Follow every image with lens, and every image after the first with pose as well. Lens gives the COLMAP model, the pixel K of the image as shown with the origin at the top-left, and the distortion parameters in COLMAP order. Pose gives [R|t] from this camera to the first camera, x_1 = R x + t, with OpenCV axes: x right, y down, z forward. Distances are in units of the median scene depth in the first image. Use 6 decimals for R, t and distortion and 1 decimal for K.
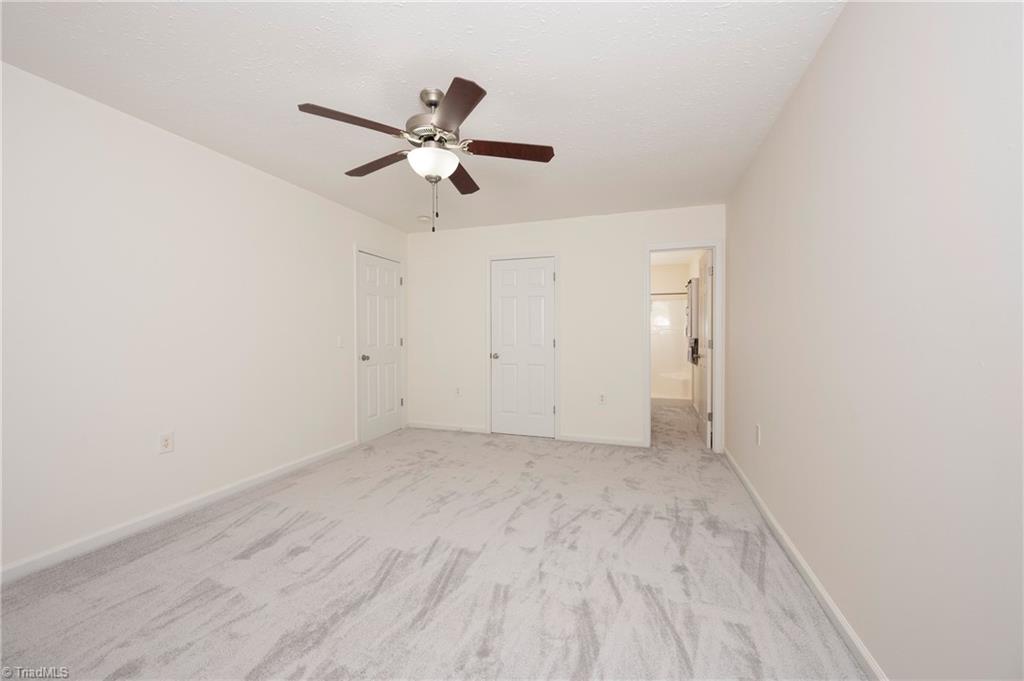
lens RADIAL K [[397.8, 0, 512.4], [0, 397.8, 338.3], [0, 0, 1]] dist [-0.000223, -0.000169]
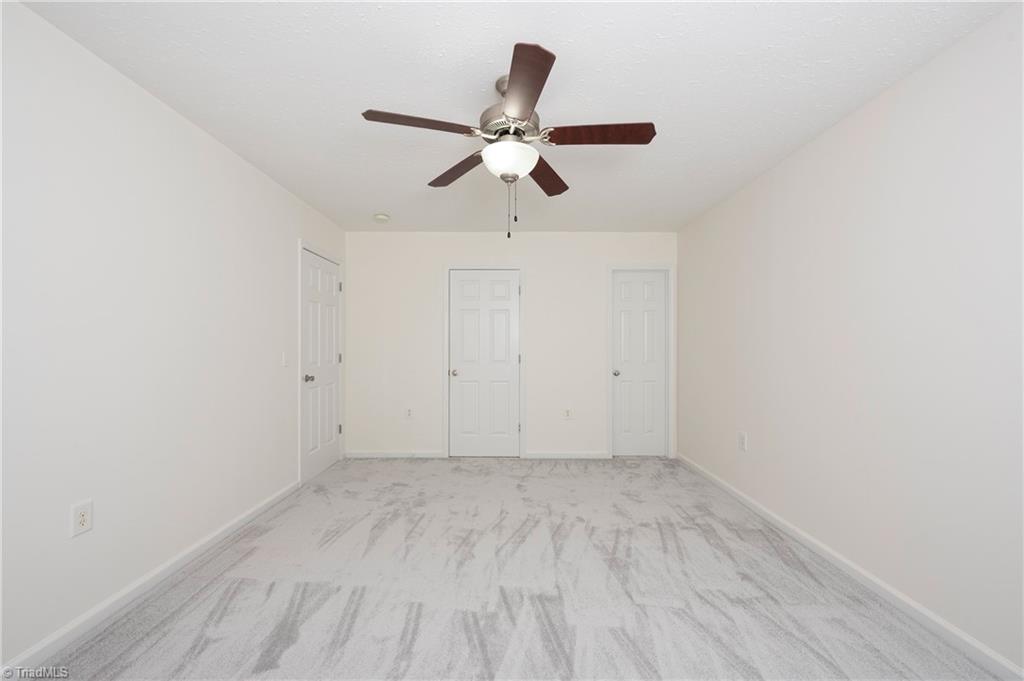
lens RADIAL K [[403.6, 0, 512.8], [0, 403.6, 340.6], [0, 0, 1]] dist [0.000108, -0.000095]
pose [[0.948426, 0.006614, 0.316929, -0.365189], [-0.000297, 0.999800, -0.019977, -0.020107], [-0.316998, 0.018853, 0.948239, 0.113428]]
